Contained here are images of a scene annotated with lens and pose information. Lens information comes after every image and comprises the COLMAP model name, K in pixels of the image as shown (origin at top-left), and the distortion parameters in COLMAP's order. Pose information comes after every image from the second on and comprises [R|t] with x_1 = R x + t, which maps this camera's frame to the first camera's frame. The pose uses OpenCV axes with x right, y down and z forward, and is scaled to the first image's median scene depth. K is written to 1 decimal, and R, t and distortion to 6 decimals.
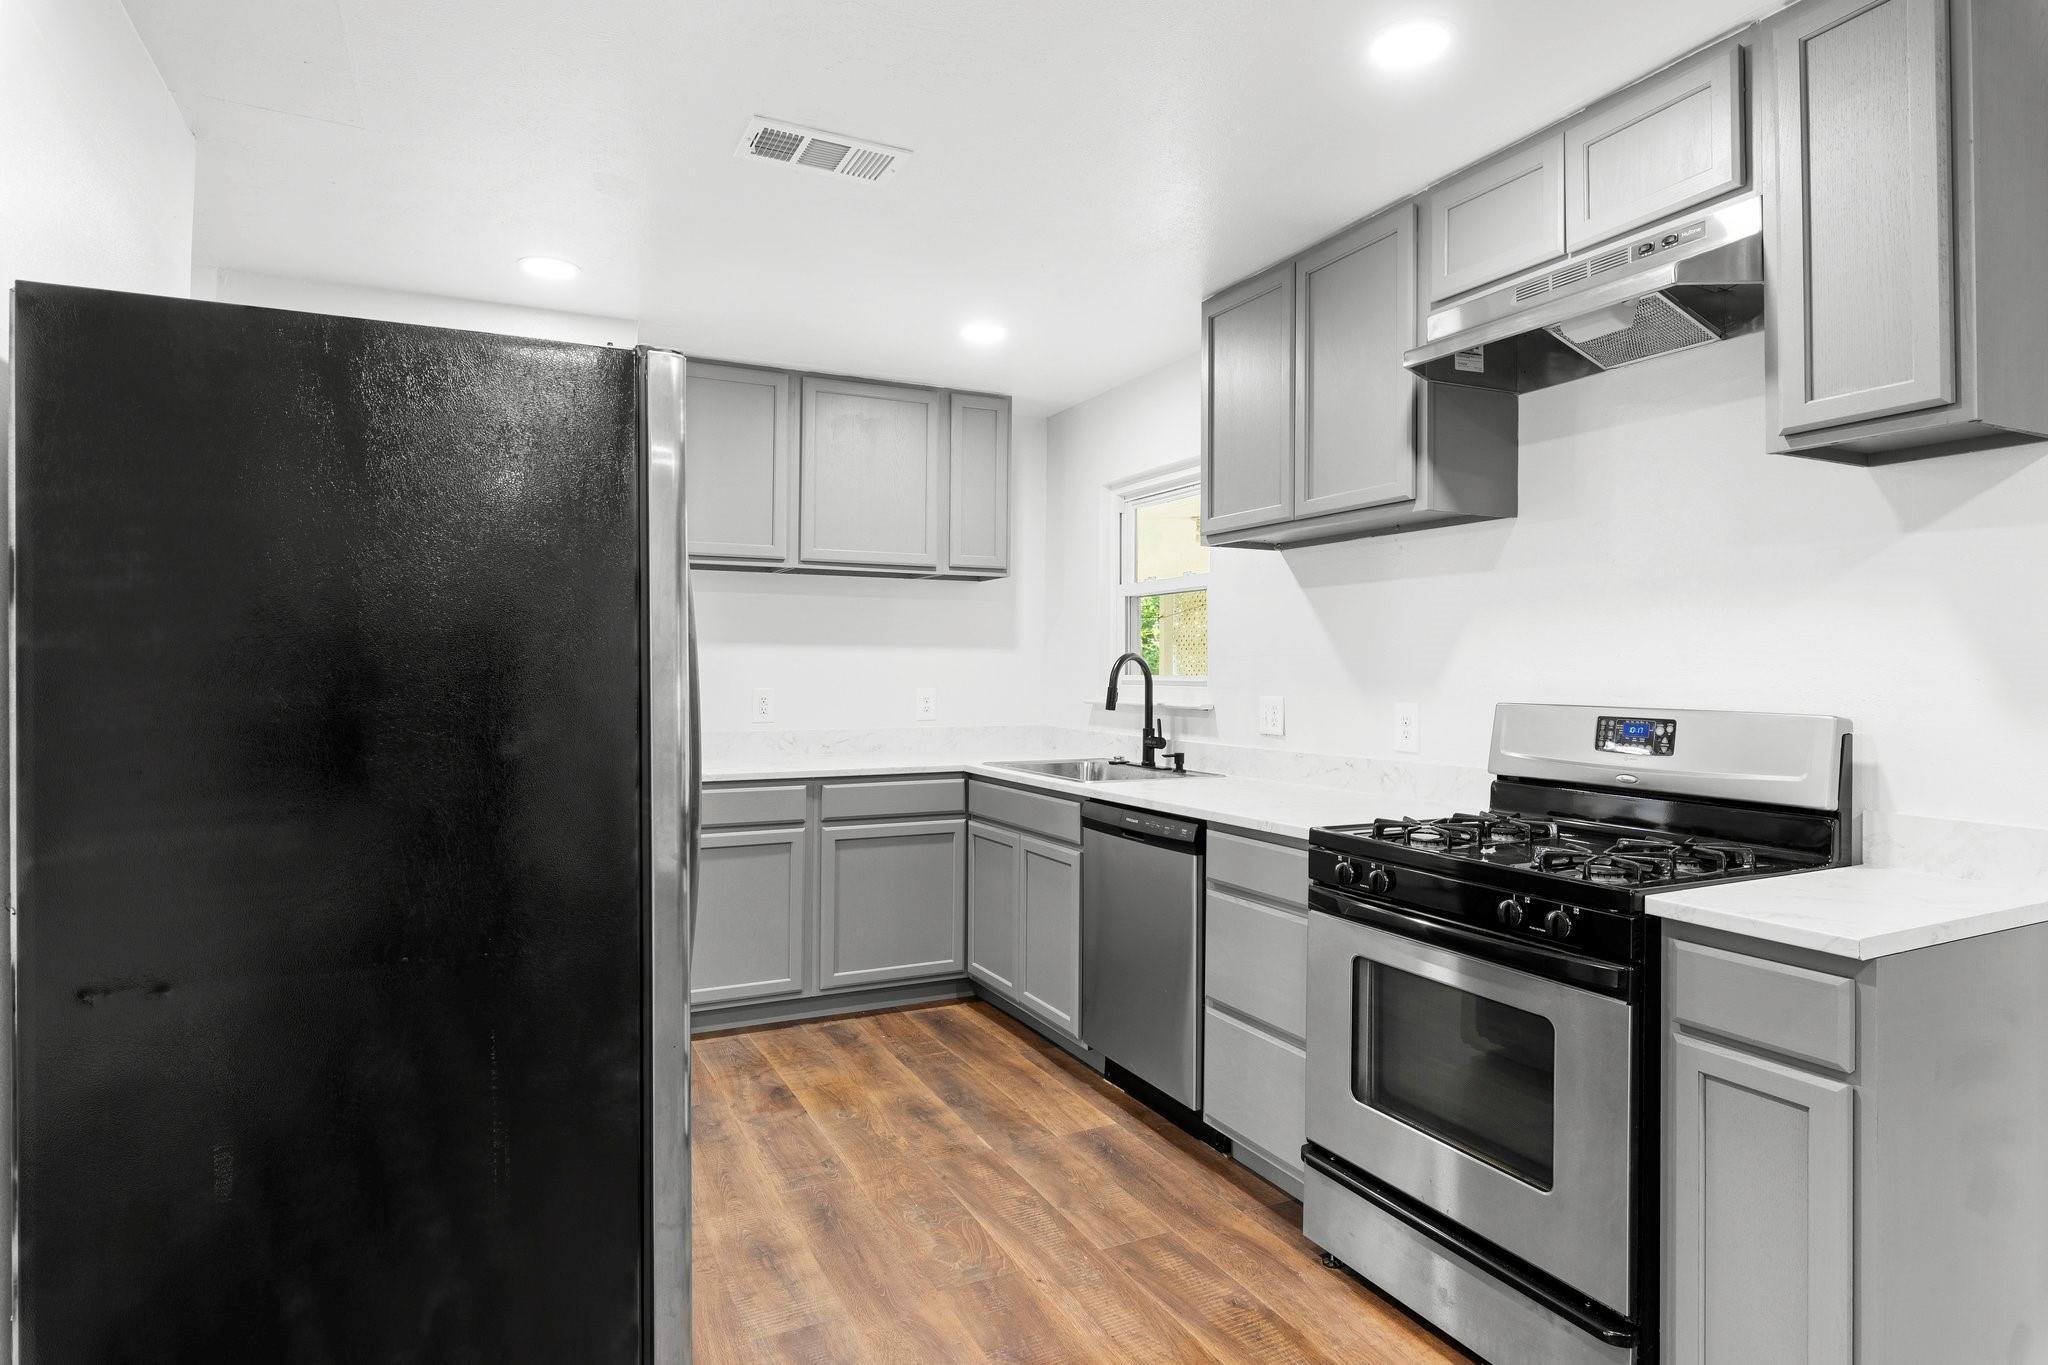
lens RADIAL K [[1113.0, 0, 1024.0], [0, 1113.0, 682.5], [0, 0, 1]] dist [0.001651, 0.000148]
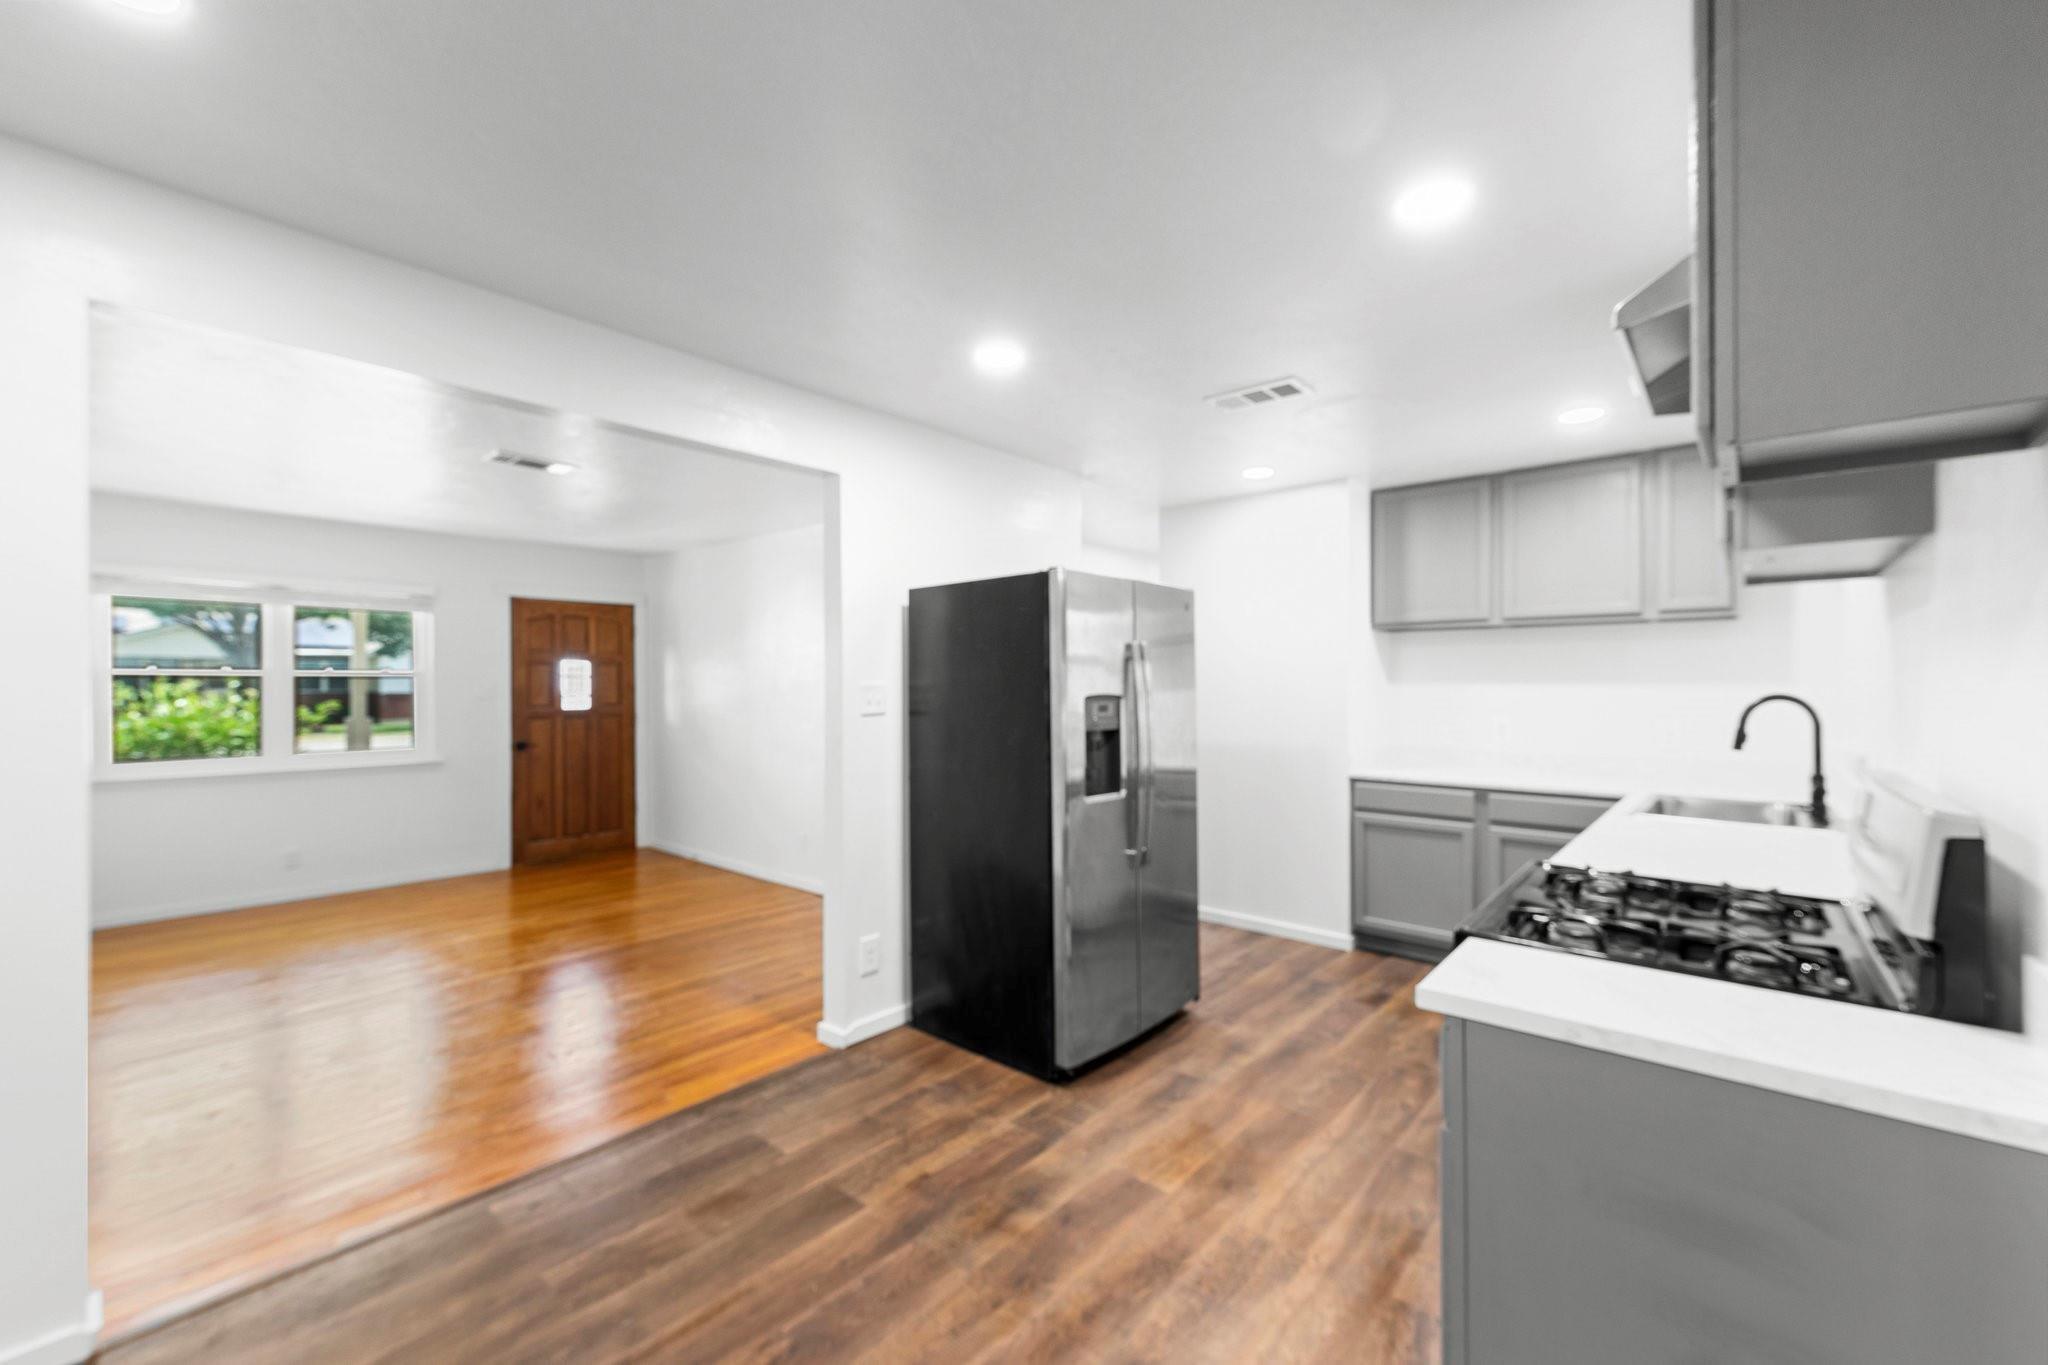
lens RADIAL K [[843.1, 0, 1024.0], [0, 843.1, 682.5], [0, 0, 1]] dist [0.000099, -0.000222]
pose [[0.381669, -0.002460, -0.924296, 0.694744], [-0.014317, 0.999861, -0.008573, -0.028924], [0.924188, 0.016505, 0.381580, 0.158531]]
